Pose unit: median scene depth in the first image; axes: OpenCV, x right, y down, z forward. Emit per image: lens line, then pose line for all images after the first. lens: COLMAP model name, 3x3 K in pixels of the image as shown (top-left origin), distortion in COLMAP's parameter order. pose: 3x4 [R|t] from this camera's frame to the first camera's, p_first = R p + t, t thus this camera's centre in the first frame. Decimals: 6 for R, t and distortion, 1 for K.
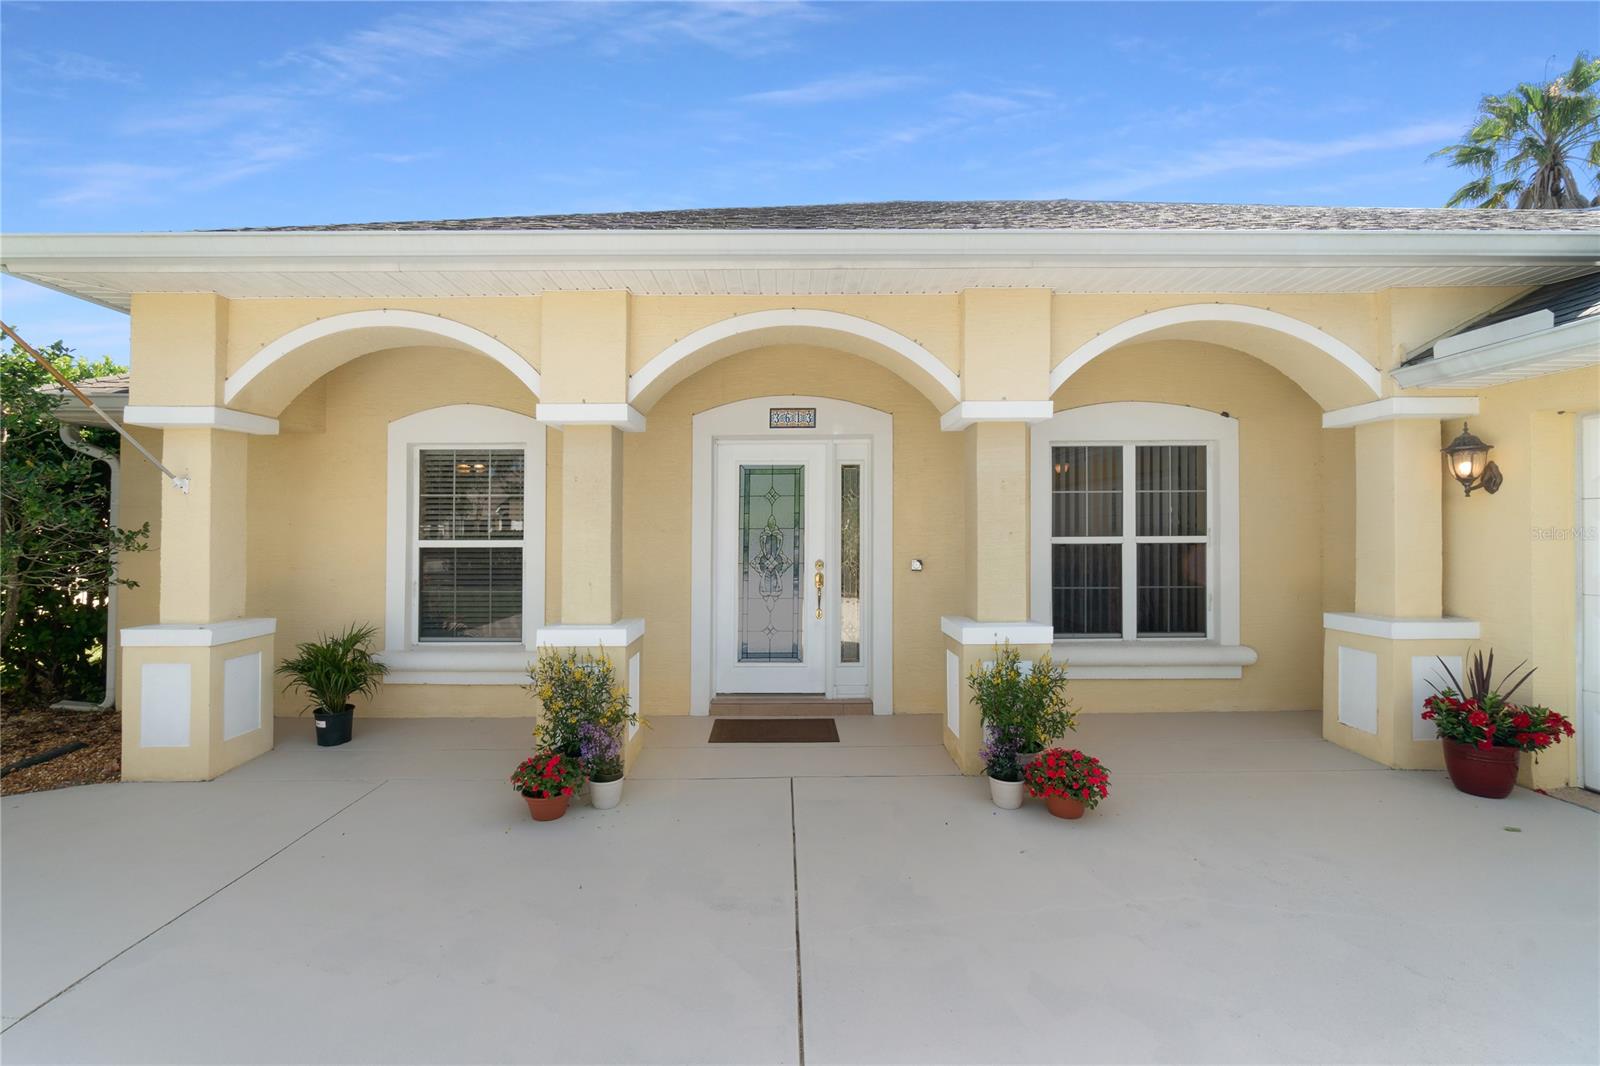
lens RADIAL K [[699.3, 0, 800.0], [0, 699.3, 533.0], [0, 0, 1]] dist [0.000065, -0.000069]
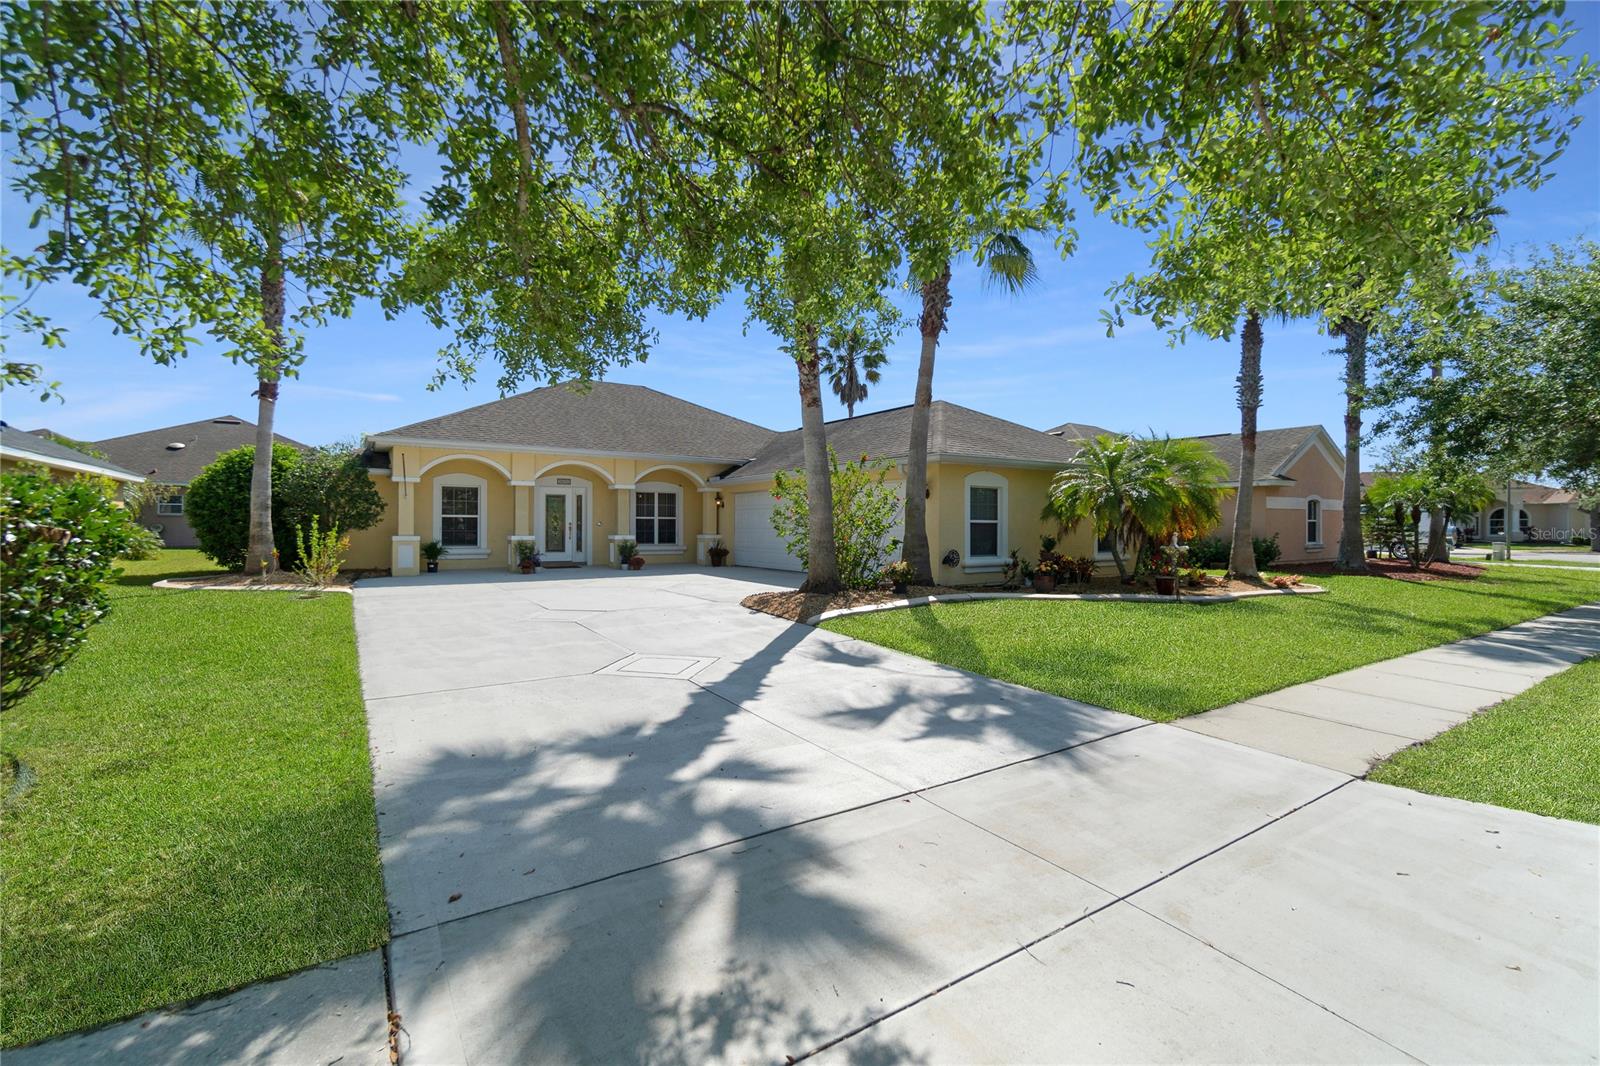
lens RADIAL K [[699.3, 0, 800.0], [0, 699.3, 533.0], [0, 0, 1]] dist [0.000065, -0.000069]
pose [[0.850387, 0.003001, 0.526149, -0.856654], [-0.002443, 0.999995, -0.001756, 0.096316], [-0.526152, 0.000208, 0.850391, -2.629825]]
